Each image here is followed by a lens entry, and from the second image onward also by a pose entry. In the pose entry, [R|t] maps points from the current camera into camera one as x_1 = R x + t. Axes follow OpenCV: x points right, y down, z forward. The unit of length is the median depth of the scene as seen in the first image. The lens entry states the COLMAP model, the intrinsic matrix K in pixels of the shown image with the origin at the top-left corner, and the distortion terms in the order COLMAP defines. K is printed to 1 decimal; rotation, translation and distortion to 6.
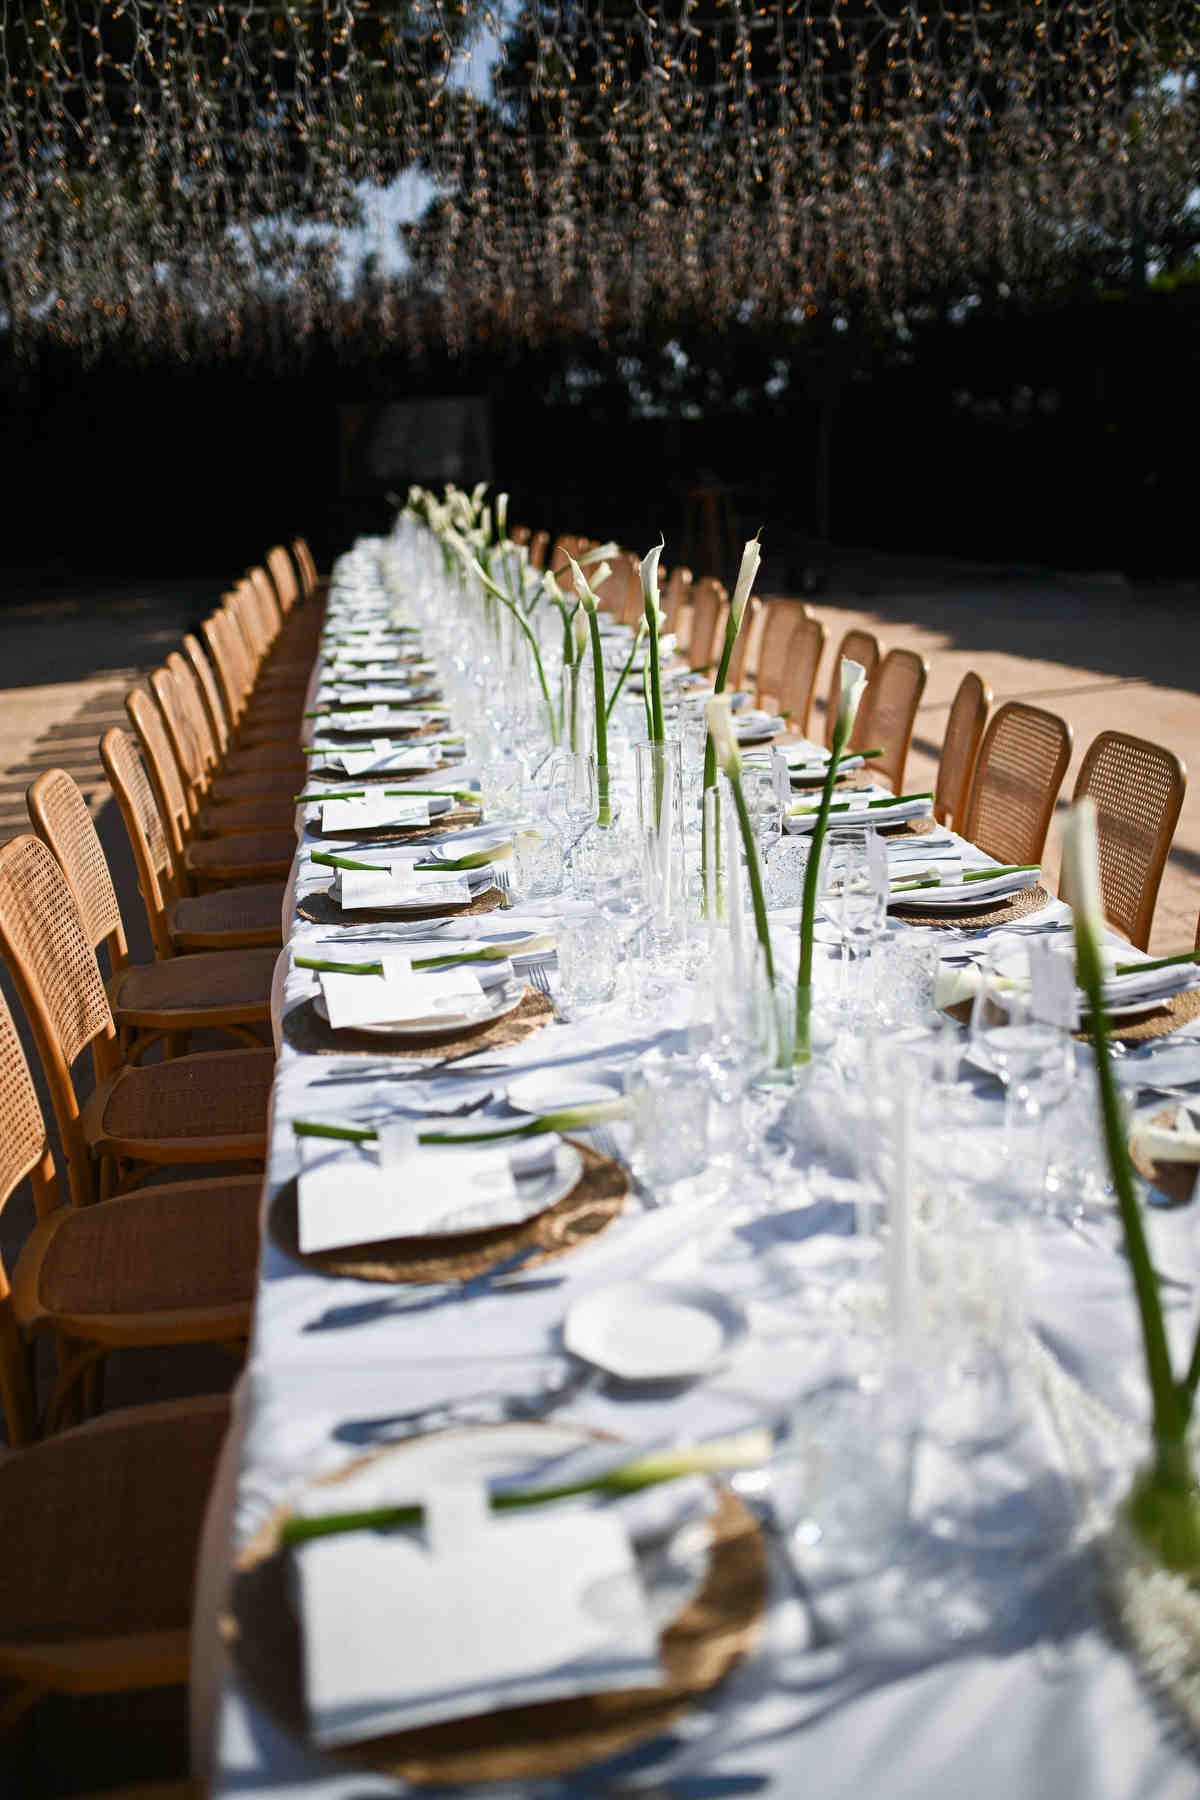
lens RADIAL K [[1734.2, 0, 600.0], [0, 1734.2, 900.0], [0, 0, 1]] dist [-0.022104, 0.000351]
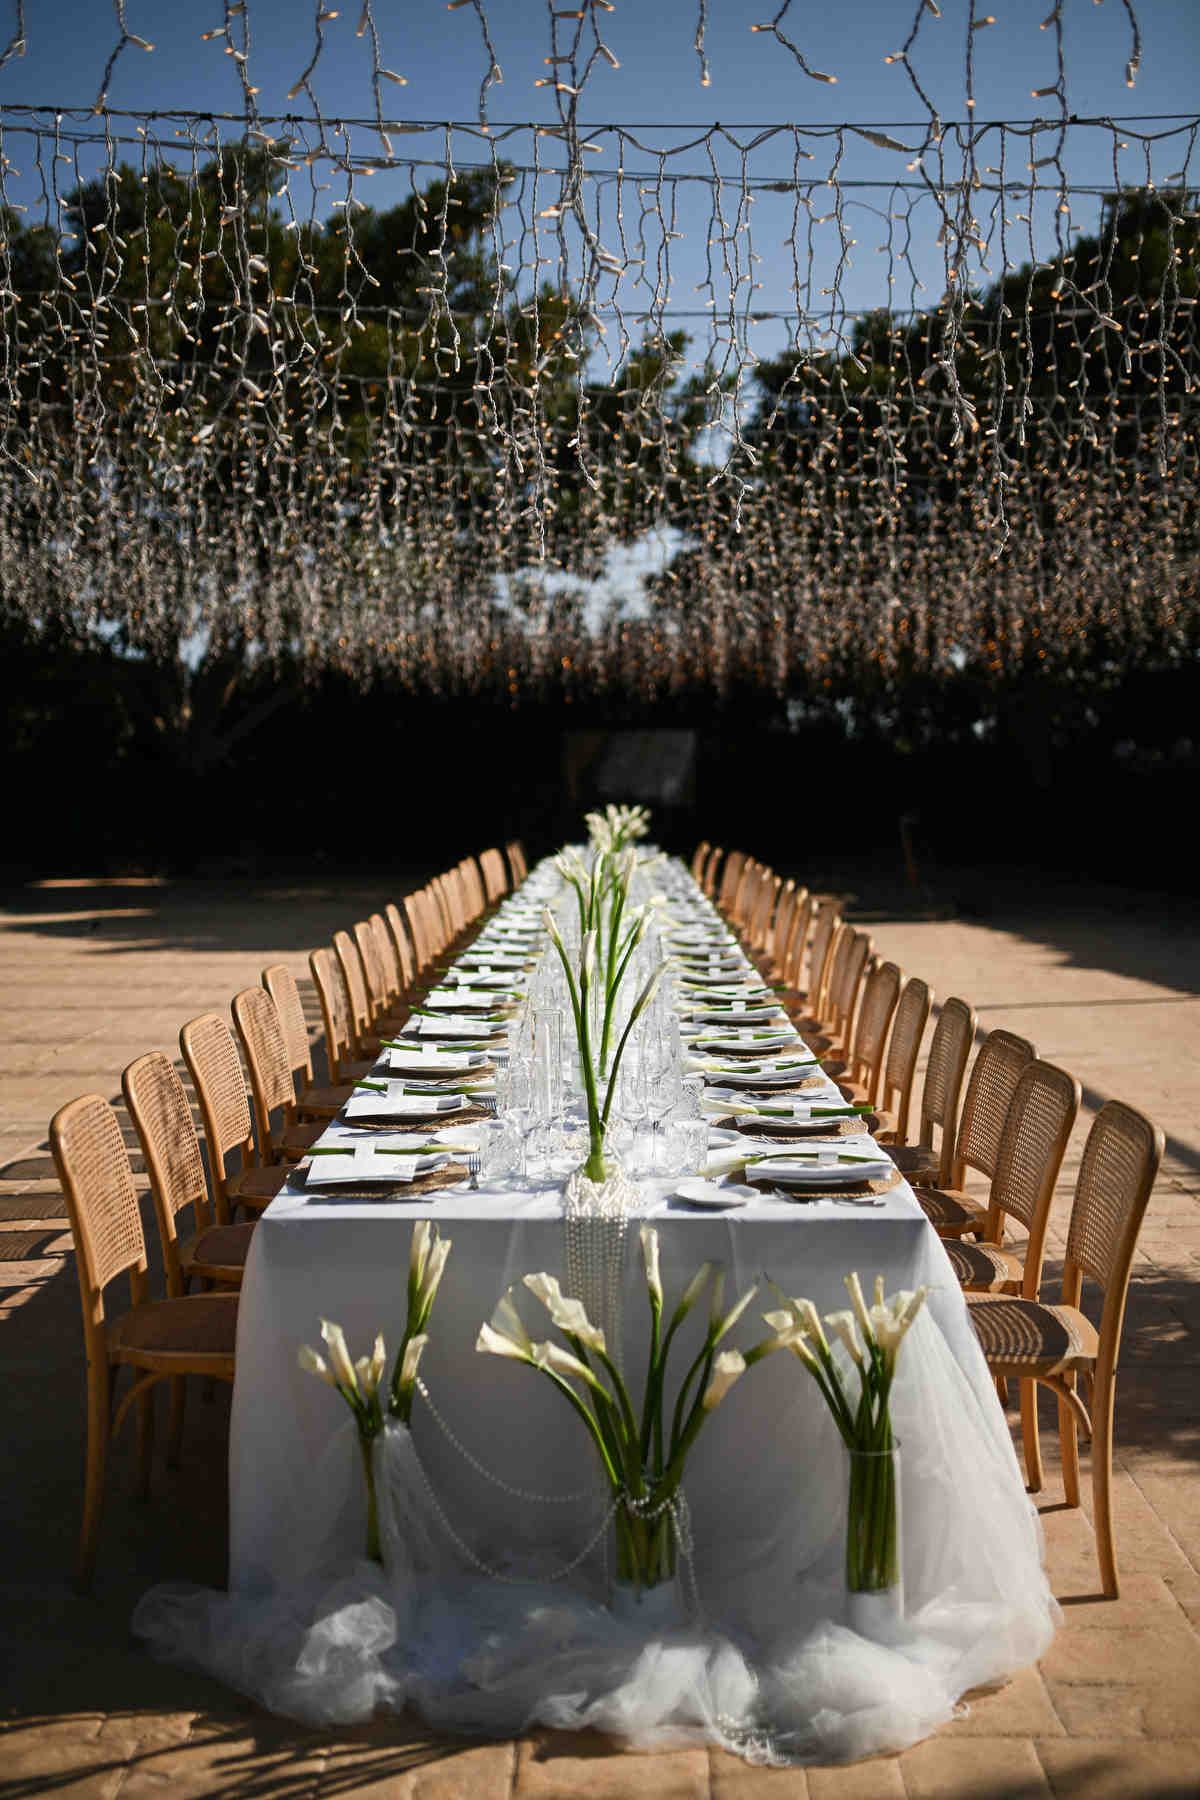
lens RADIAL K [[1734.2, 0, 600.0], [0, 1734.2, 900.0], [0, 0, 1]] dist [-0.022104, 0.000351]
pose [[0.988849, 0.052824, -0.139240, 0.099016], [-0.076698, 0.982087, -0.172114, 0.056746], [0.127654, 0.180875, 0.975186, -0.273099]]
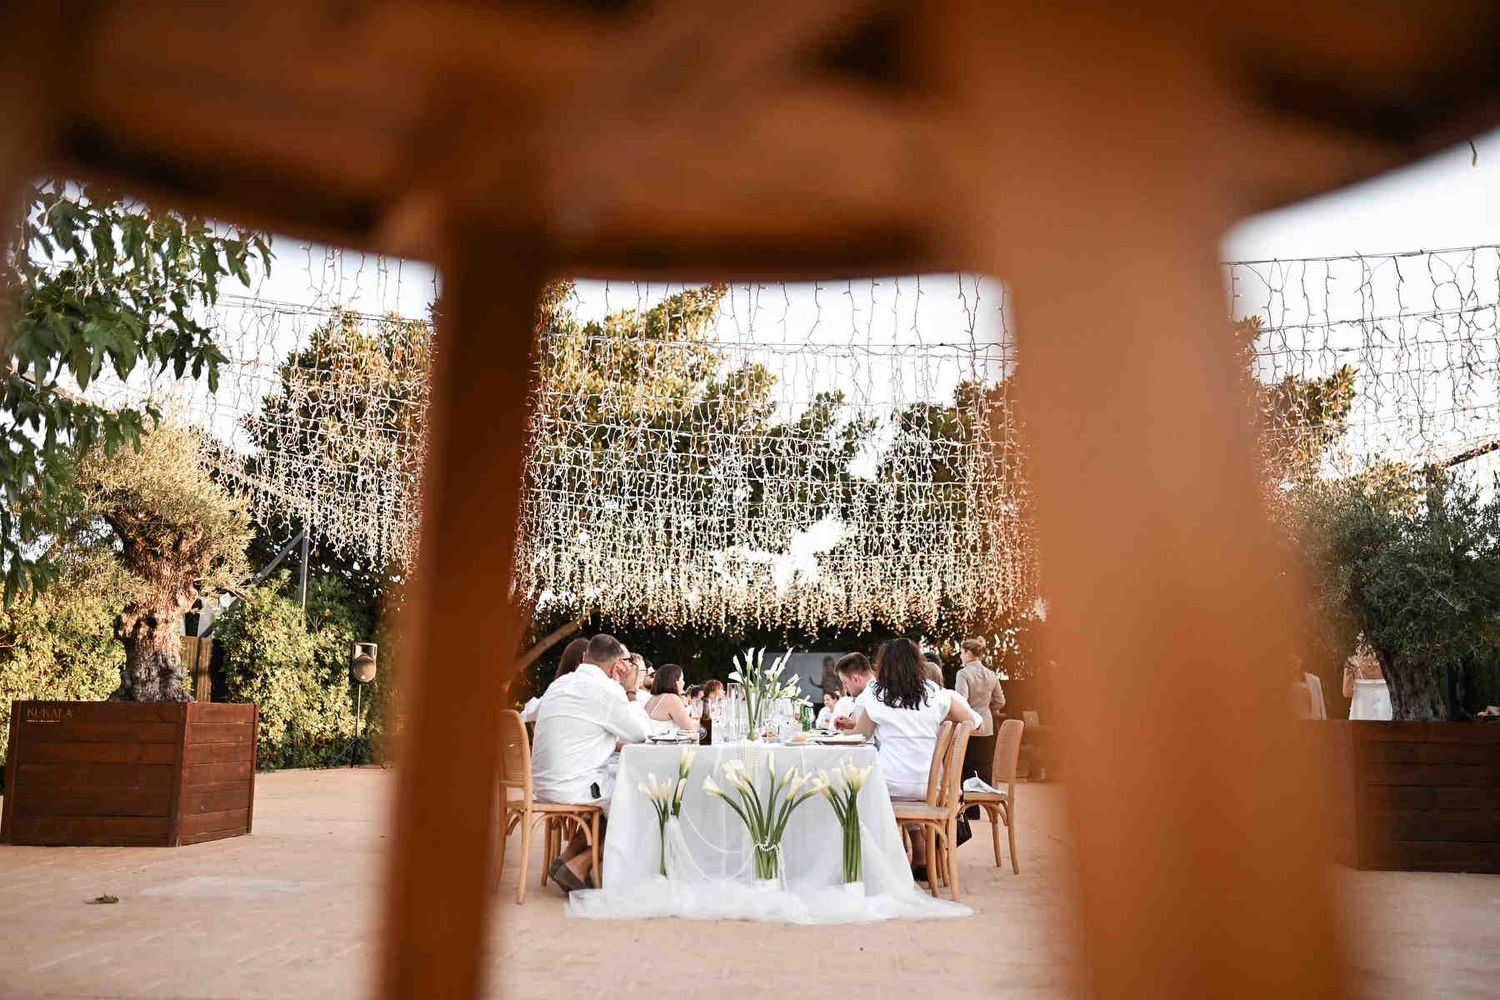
lens RADIAL K [[1336.8, 0, 750.0], [0, 1336.8, 500.0], [0, 0, 1]] dist [-0.219657, -0.000978]
pose [[0.983767, 0.024992, -0.177701, 0.176164], [-0.093446, 0.916744, -0.388391, 0.215677], [0.153200, 0.398691, 0.904198, -0.616733]]
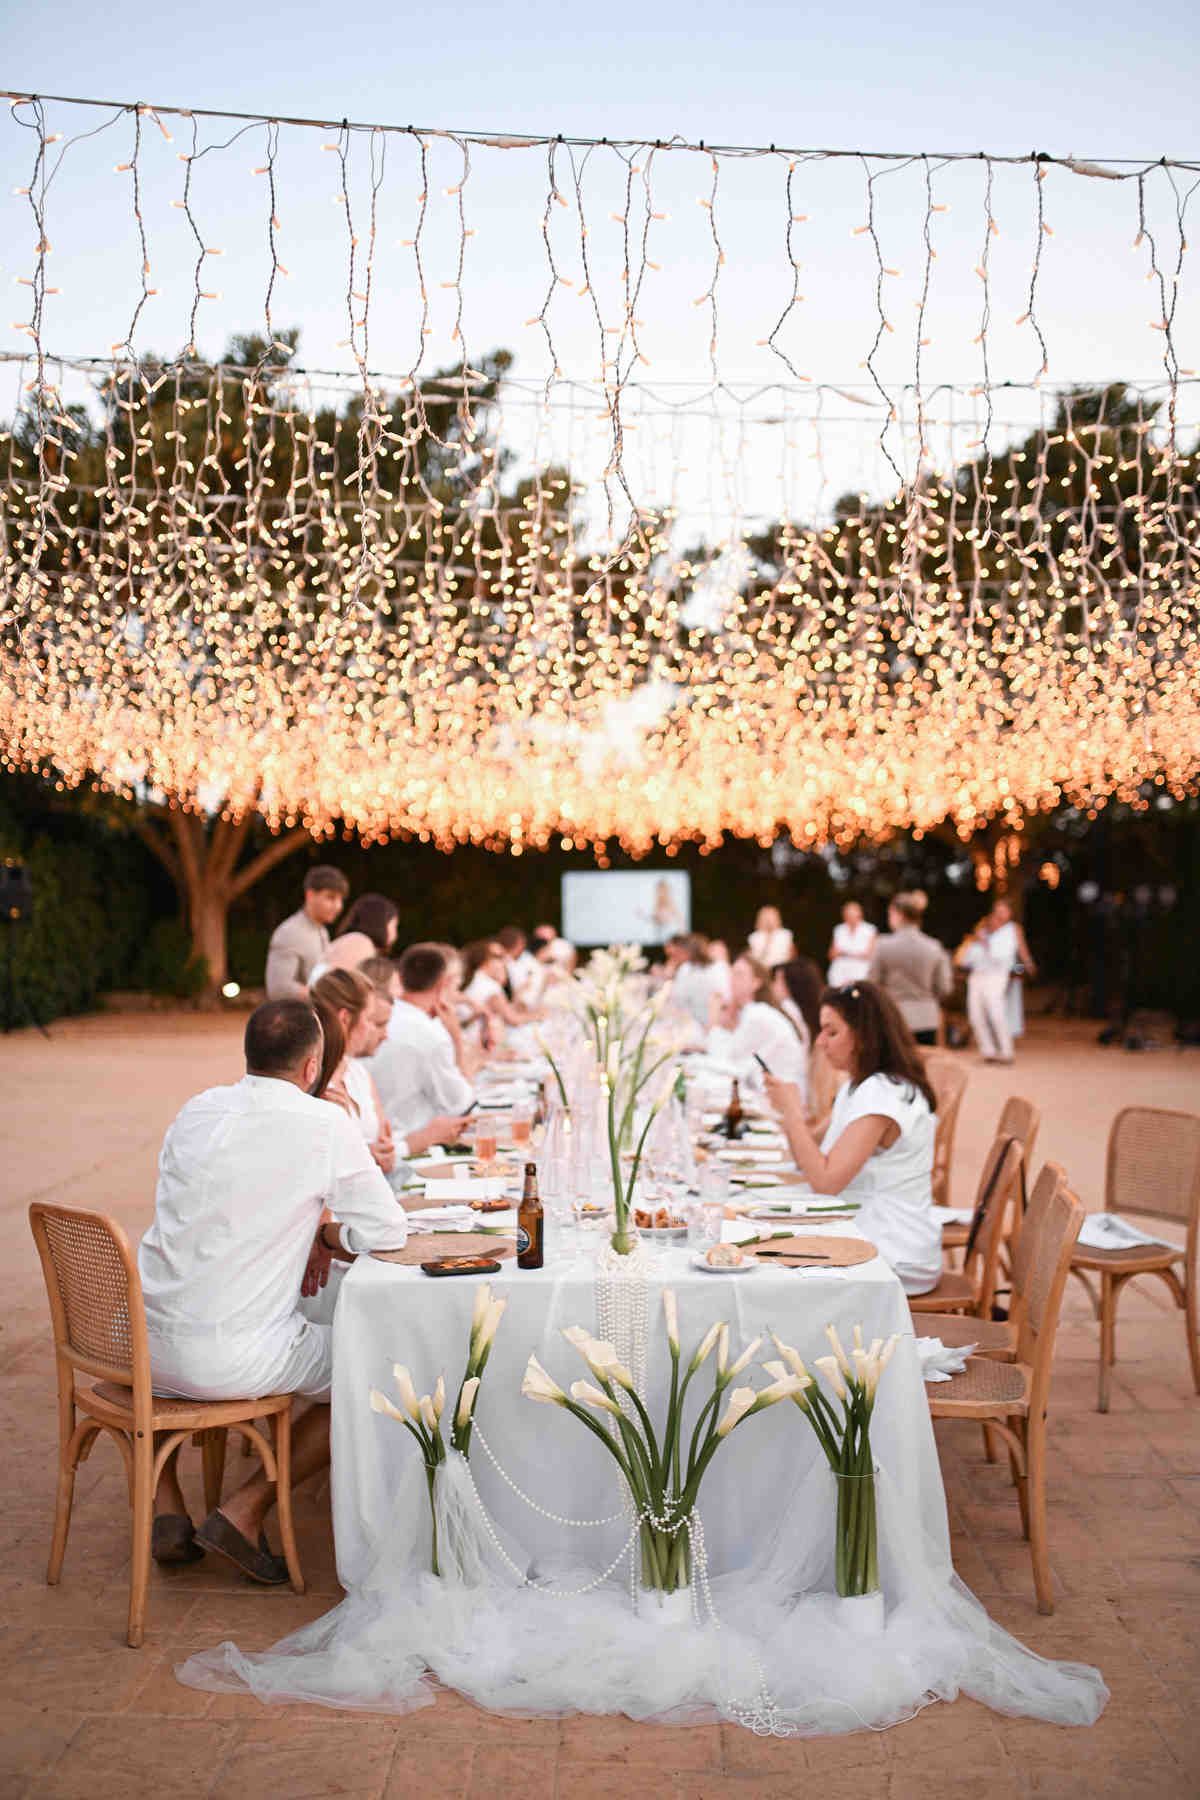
lens RADIAL K [[1673.9, 0, 600.0], [0, 1673.9, 900.0], [0, 0, 1]] dist [-0.069433, -0.002486]
pose [[0.989415, 0.044082, -0.138255, 0.098836], [-0.078160, 0.964623, -0.251781, 0.072953], [0.122265, 0.259922, 0.957858, -0.330739]]
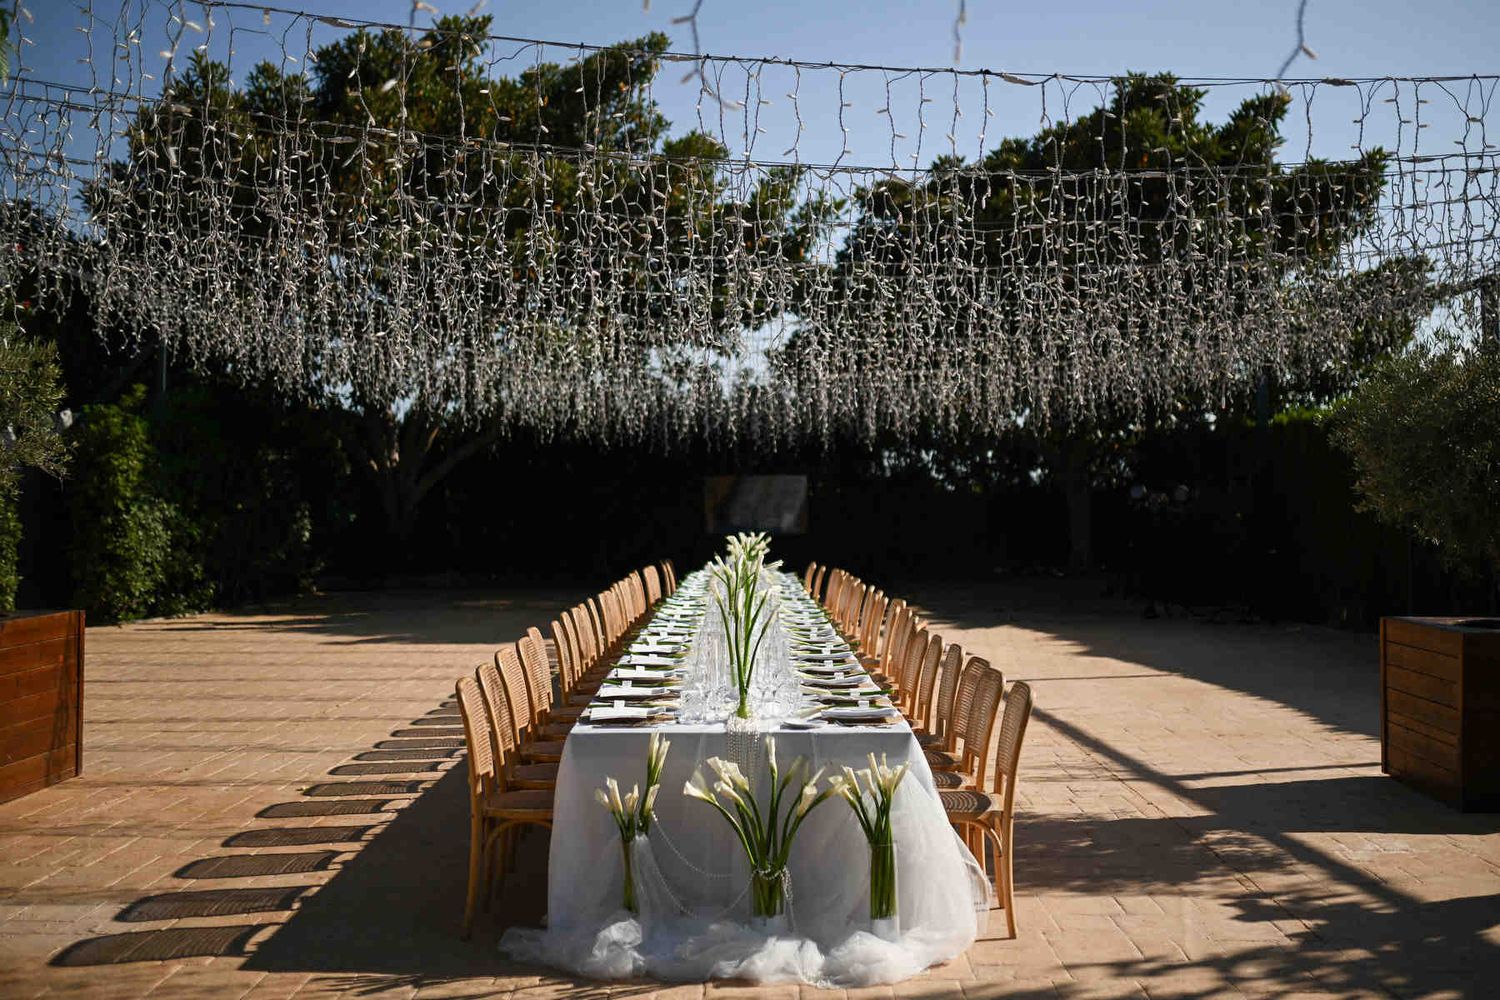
lens RADIAL K [[1462.0, 0, 750.0], [0, 1462.0, 500.0], [0, 0, 1]] dist [-0.010866, -0.003618]
pose [[0.990418, 0.048711, -0.129223, 0.125875], [-0.080095, 0.964883, -0.250169, 0.116238], [0.112500, 0.258122, 0.959540, -0.500165]]
